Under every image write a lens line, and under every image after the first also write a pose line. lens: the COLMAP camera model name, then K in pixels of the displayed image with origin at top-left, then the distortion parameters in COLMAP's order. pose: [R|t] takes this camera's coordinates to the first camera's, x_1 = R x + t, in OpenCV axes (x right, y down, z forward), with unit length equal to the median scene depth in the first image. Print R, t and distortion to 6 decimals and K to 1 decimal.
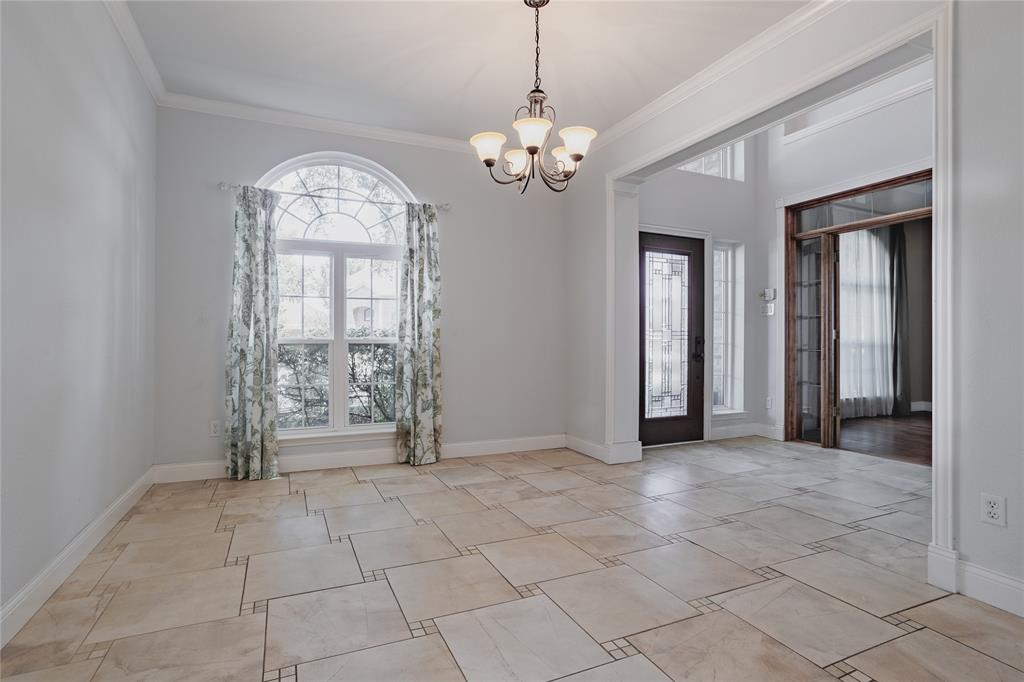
lens RADIAL K [[502.0, 0, 496.1], [0, 502.0, 311.1], [0, 0, 1]] dist [-0.000840, 0.000289]
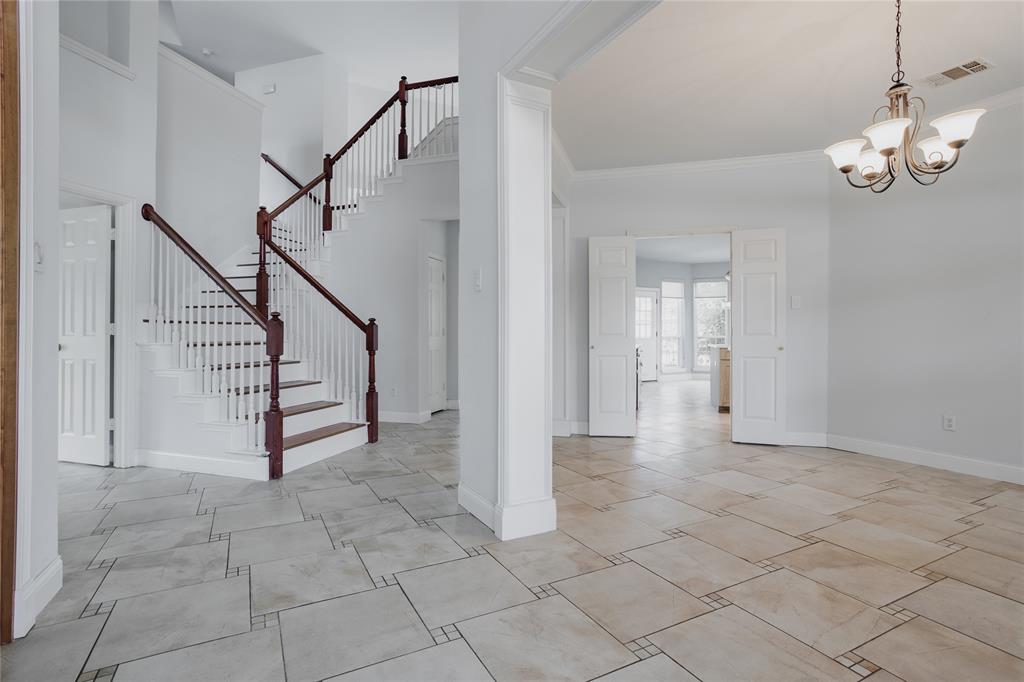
lens RADIAL K [[497.3, 0, 500.5], [0, 497.3, 340.6], [0, 0, 1]] dist [-0.054178, 0.032960]
pose [[-0.997705, -0.001842, -0.067686, 0.907659], [0.001514, 0.998773, -0.049501, 0.103039], [0.067694, -0.049489, -0.996478, 1.893108]]
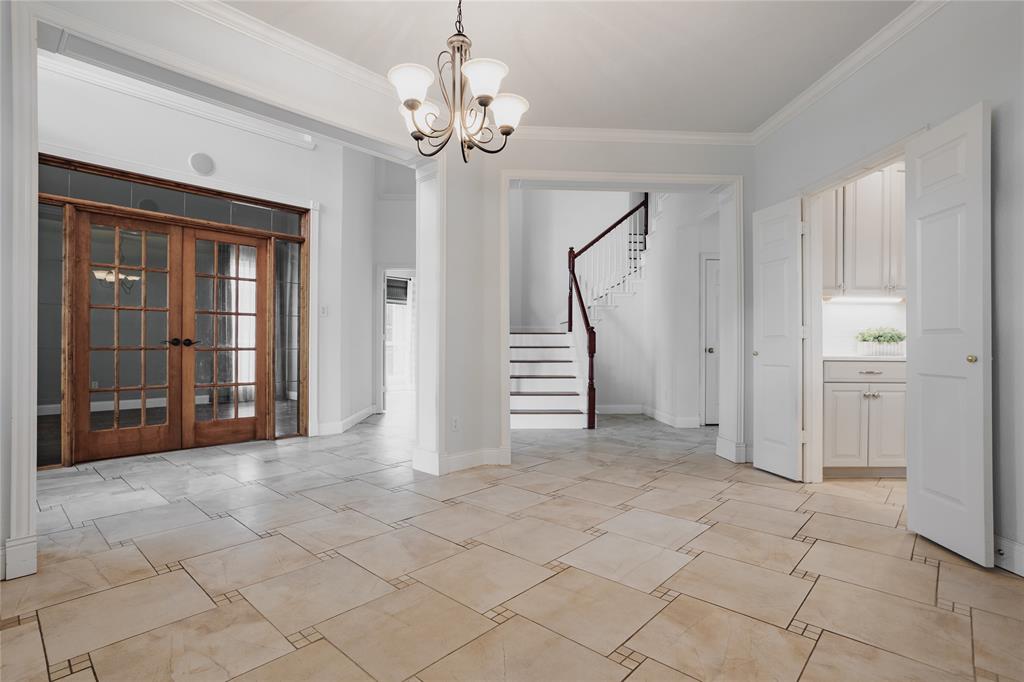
lens RADIAL K [[497.3, 0, 500.5], [0, 497.3, 340.6], [0, 0, 1]] dist [-0.054178, 0.032960]
pose [[-0.395148, 0.007479, 0.918587, -0.711161], [-0.058312, 0.997746, -0.033207, 0.088522], [-0.916765, -0.066686, -0.393821, 1.275117]]
